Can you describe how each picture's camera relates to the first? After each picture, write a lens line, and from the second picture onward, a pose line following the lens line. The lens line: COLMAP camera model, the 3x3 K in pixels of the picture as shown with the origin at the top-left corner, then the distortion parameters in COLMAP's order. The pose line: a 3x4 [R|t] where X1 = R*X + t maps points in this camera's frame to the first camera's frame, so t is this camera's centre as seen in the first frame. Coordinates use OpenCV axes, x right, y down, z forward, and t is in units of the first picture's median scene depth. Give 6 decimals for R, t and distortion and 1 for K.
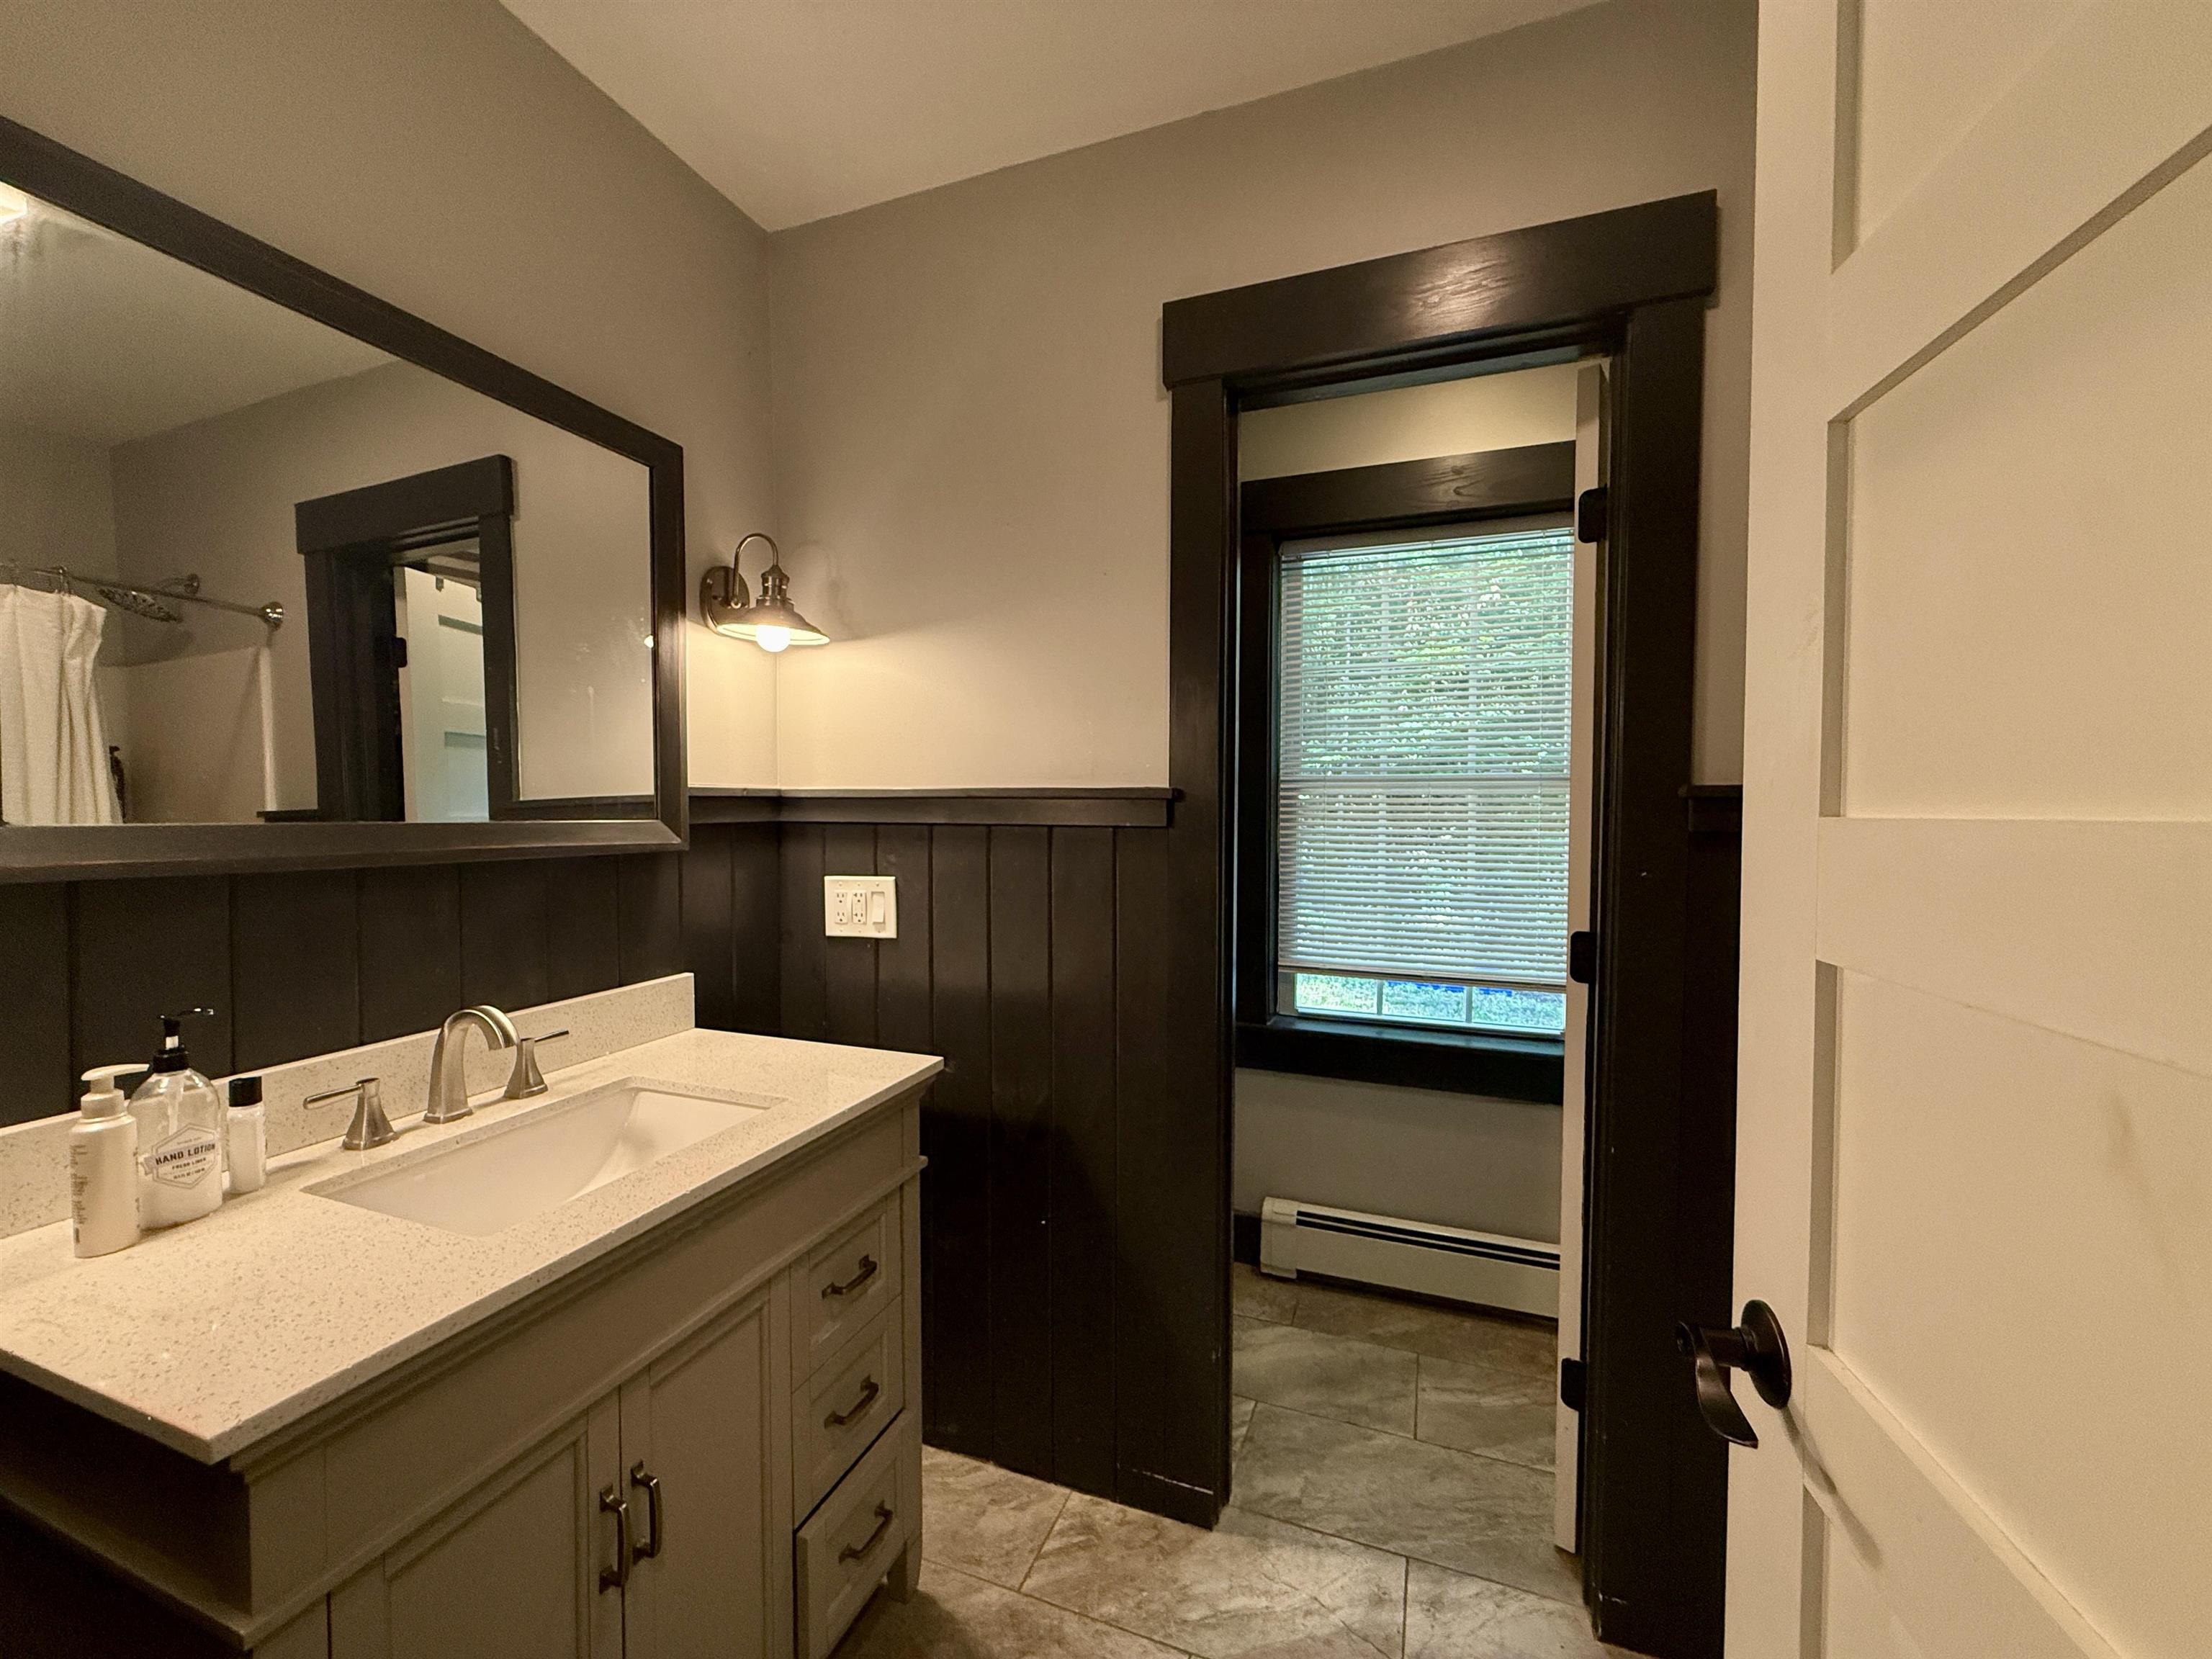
lens RADIAL K [[881.8, 0, 1100.9], [0, 881.8, 825.5], [0, 0, 1]] dist [-0.000841, 0.000215]
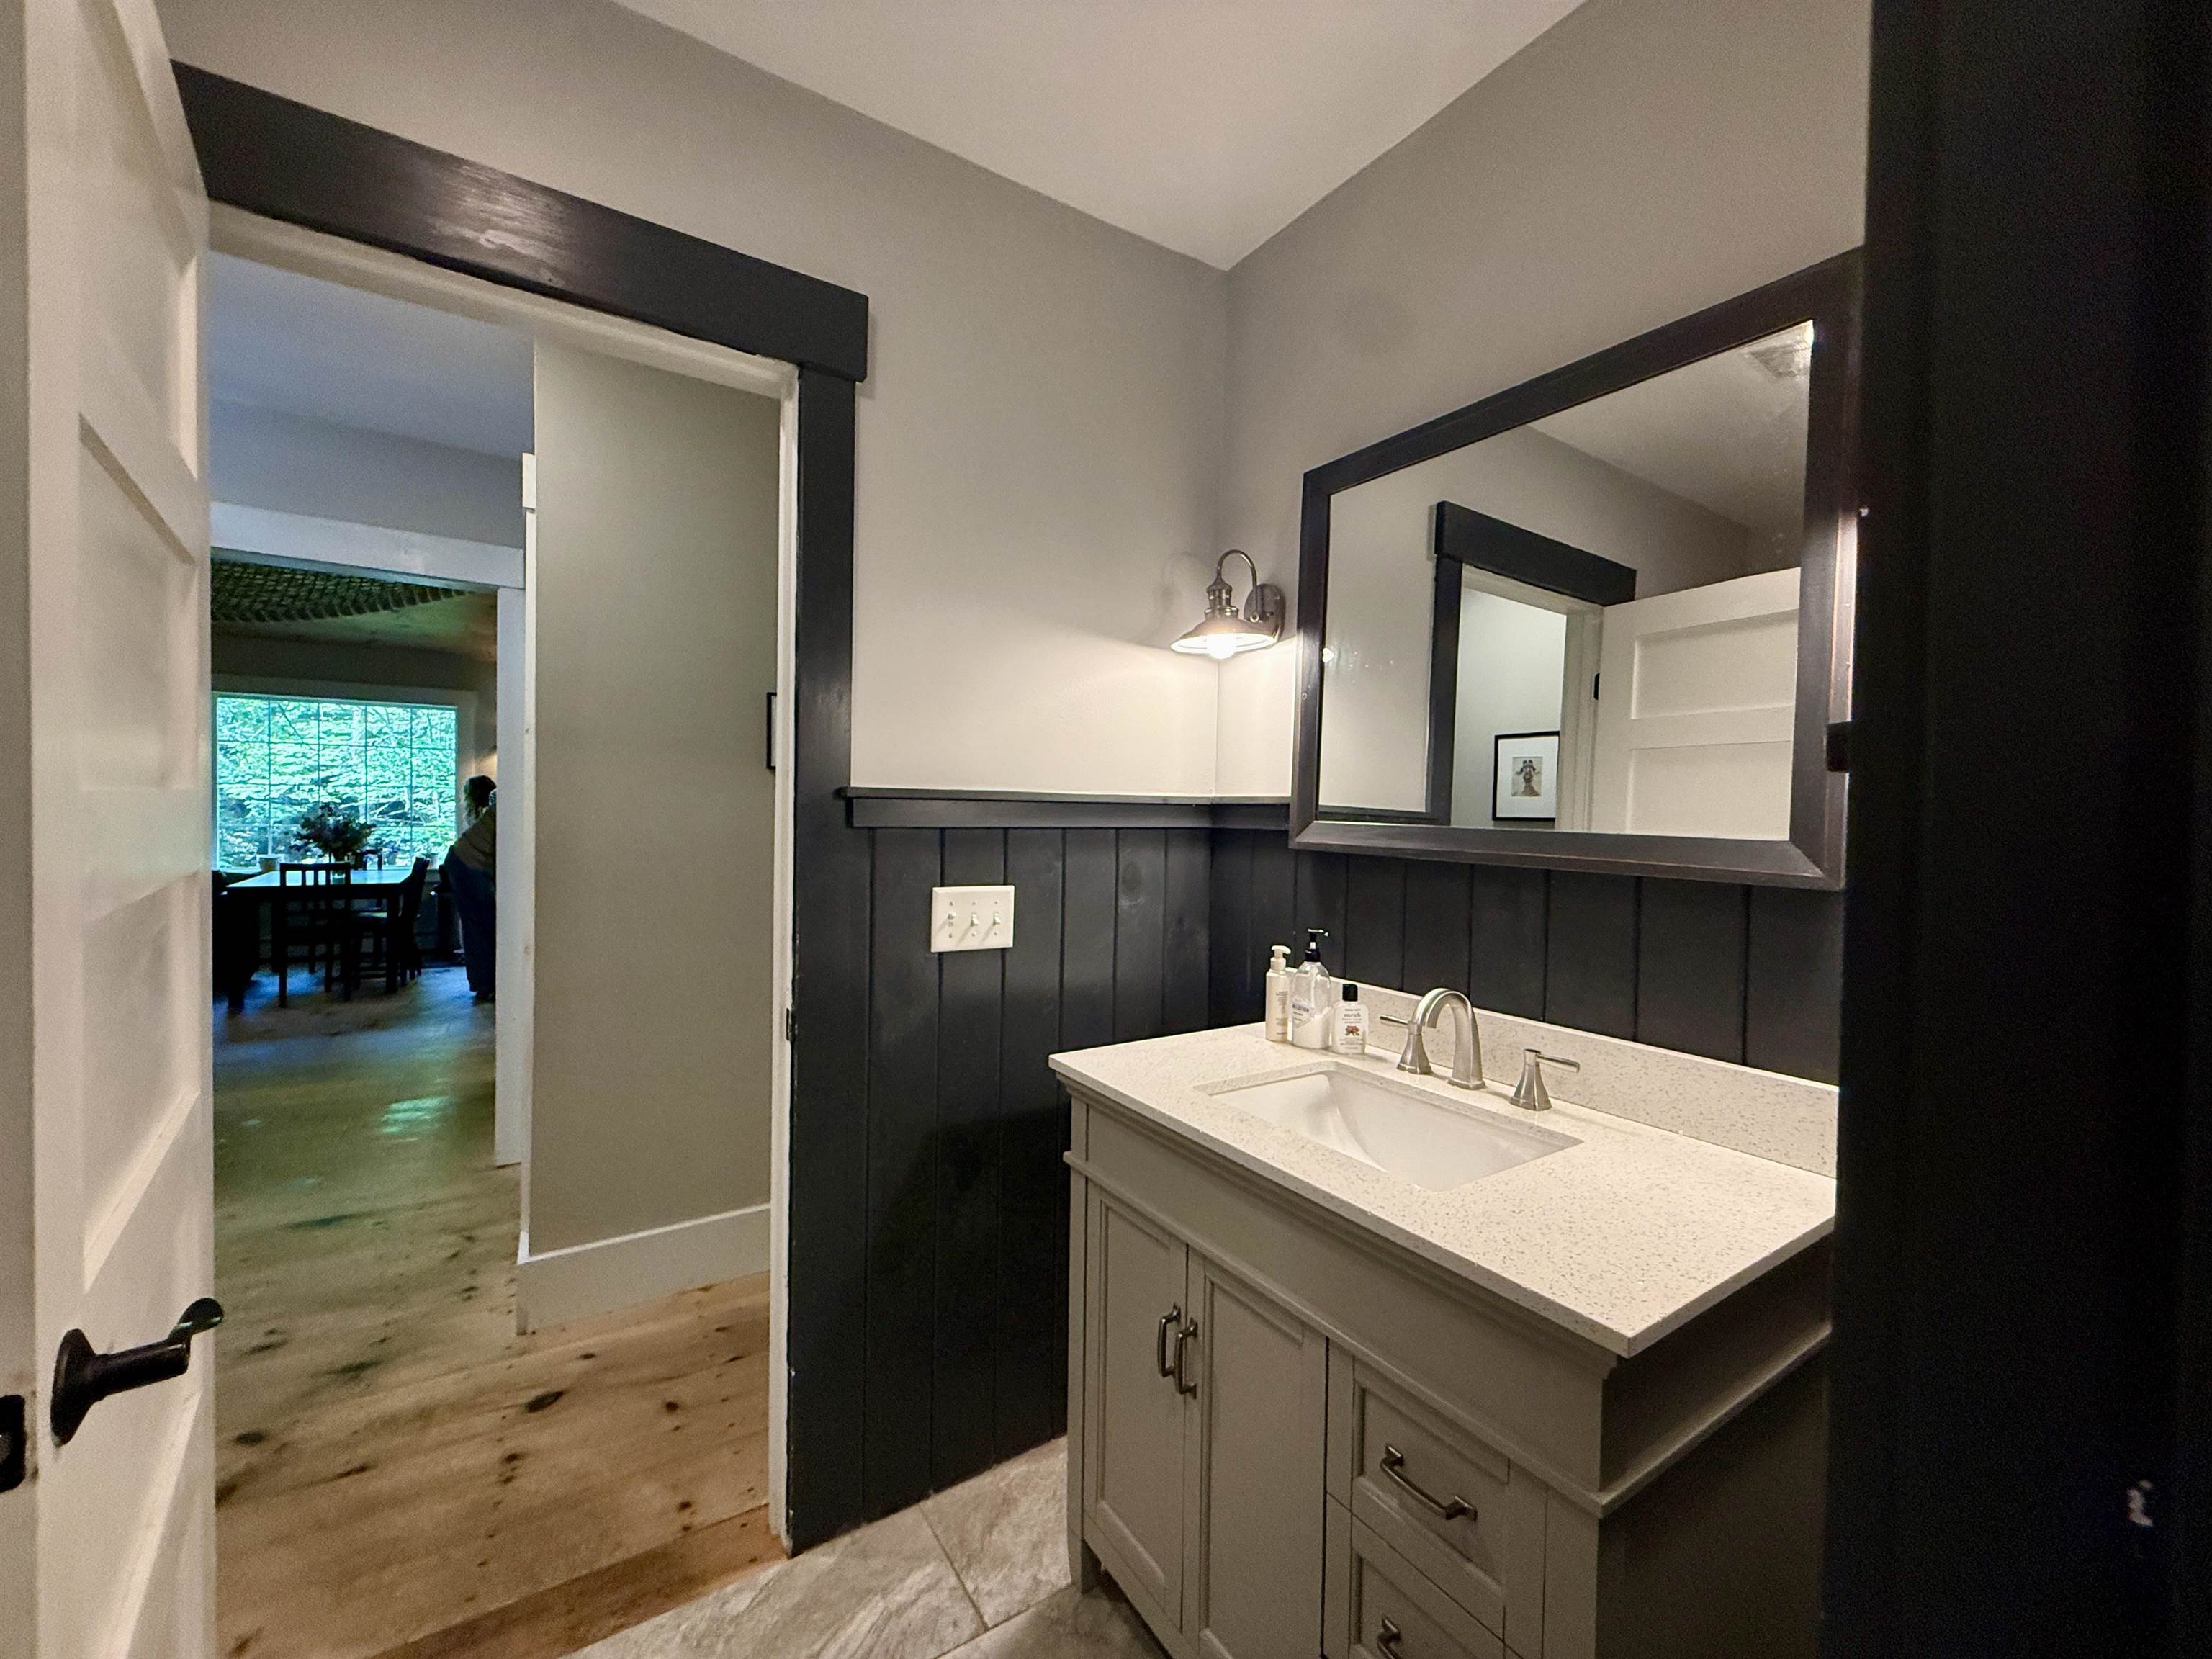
lens RADIAL K [[921.5, 0, 1100.4], [0, 921.5, 802.6], [0, 0, 1]] dist [0.000551, -0.000073]
pose [[-0.604446, -0.010606, -0.796576, 0.547019], [-0.030033, 0.999504, 0.009481, -0.036359], [0.796080, 0.029654, -0.604464, 1.435996]]
